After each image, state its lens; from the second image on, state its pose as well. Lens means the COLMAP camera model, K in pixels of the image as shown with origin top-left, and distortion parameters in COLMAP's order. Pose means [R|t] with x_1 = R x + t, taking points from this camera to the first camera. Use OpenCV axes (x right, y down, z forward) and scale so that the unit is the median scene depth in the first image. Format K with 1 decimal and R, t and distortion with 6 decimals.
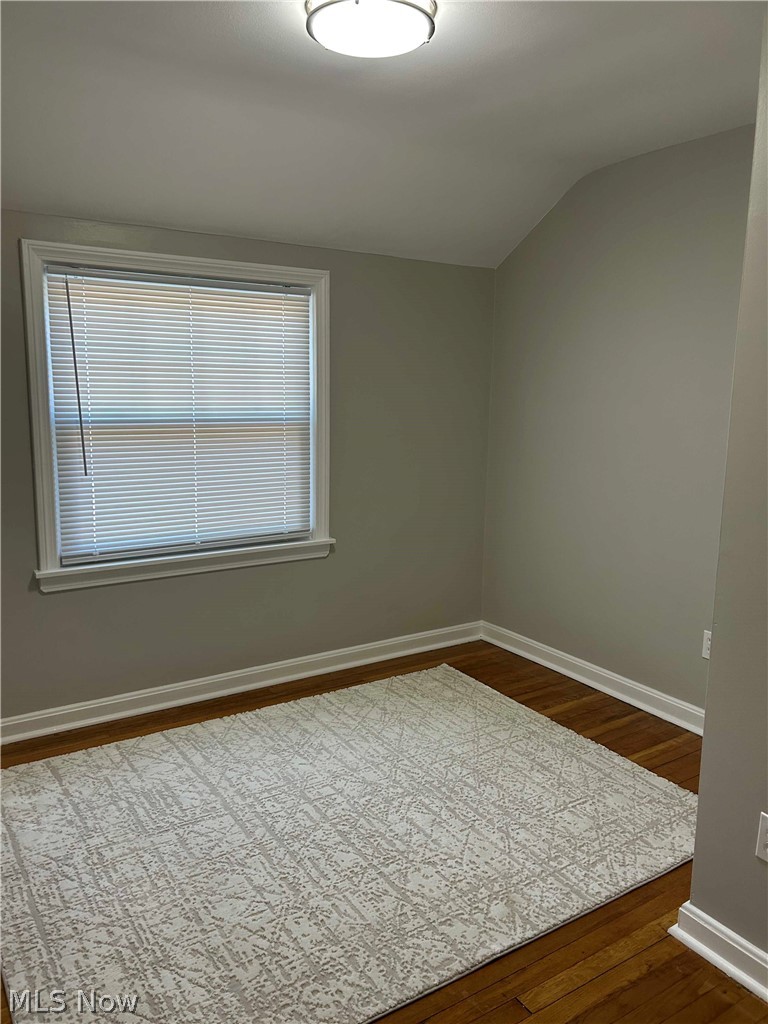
lens RADIAL K [[768.0, 0, 373.6], [0, 768.0, 504.2], [0, 0, 1]] dist [0.039129, -0.068144]
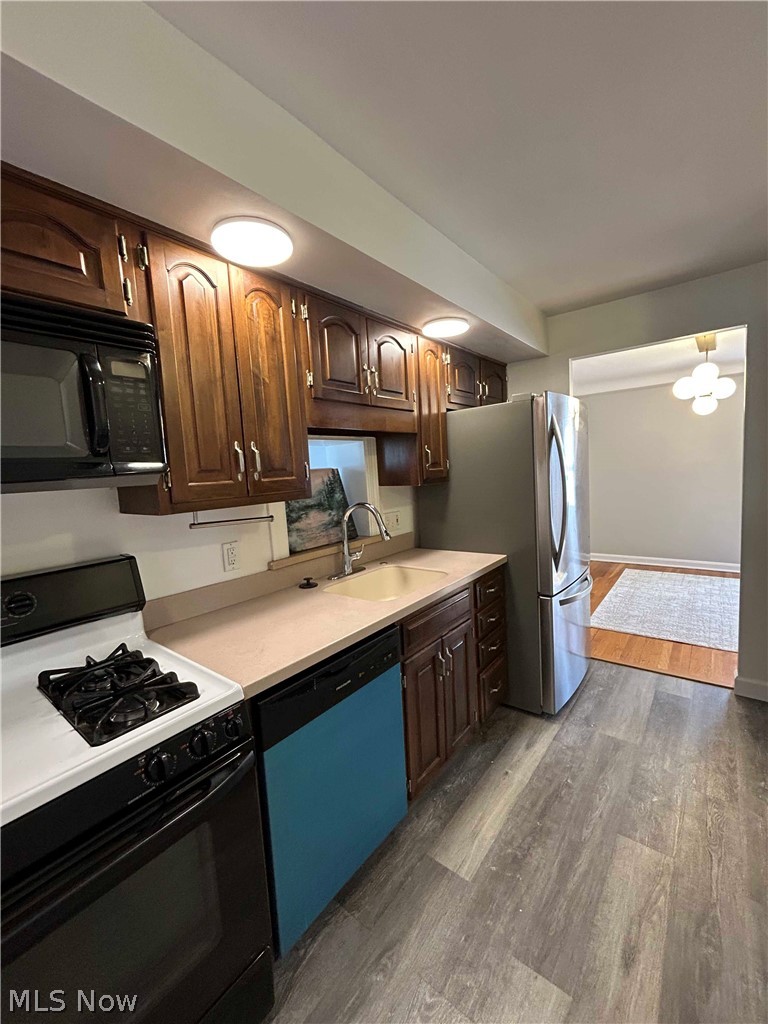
lens RADIAL K [[410.5, 0, 383.3], [0, 410.5, 510.7], [0, 0, 1]] dist [-0.002133, -0.000323]
pose [[-0.945500, 0.068484, -0.318339, 1.647446], [-0.014721, 0.967644, 0.251891, -0.325001], [0.325290, 0.242849, -0.913899, 2.068697]]
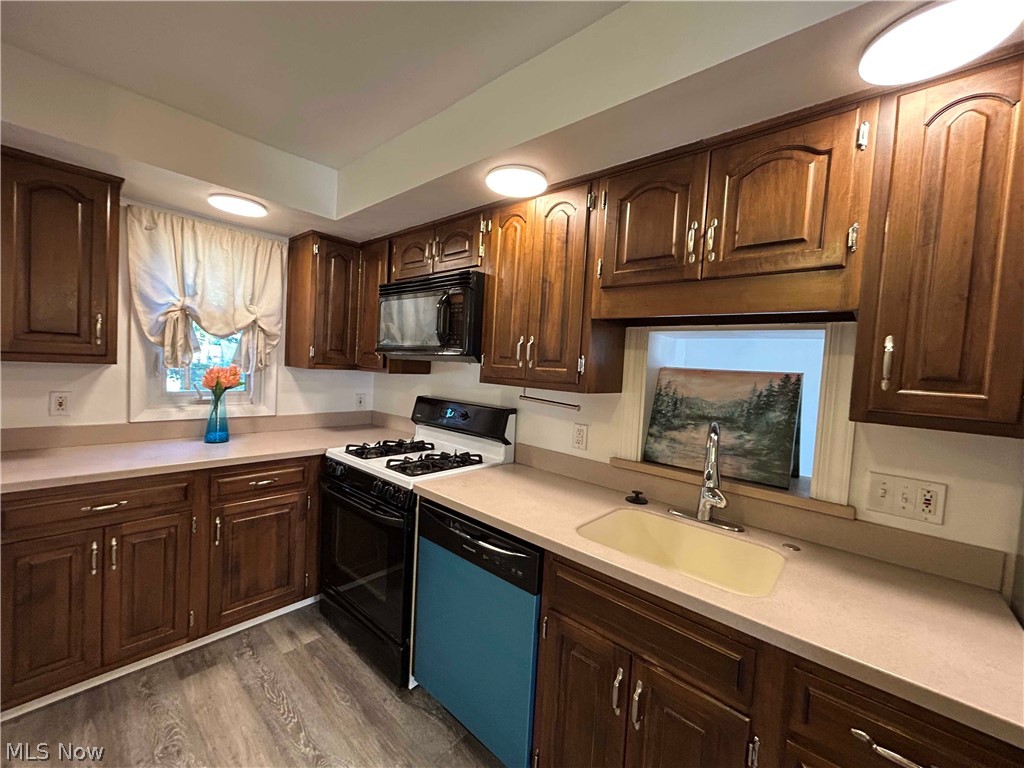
lens RADIAL K [[413.3, 0, 515.3], [0, 413.3, 382.1], [0, 0, 1]] dist [-0.003956, -0.000749]
pose [[-0.278376, -0.074057, 0.957613, 0.950219], [0.101651, 0.989152, 0.106046, -0.271143], [-0.955078, 0.126863, -0.267828, 1.683272]]
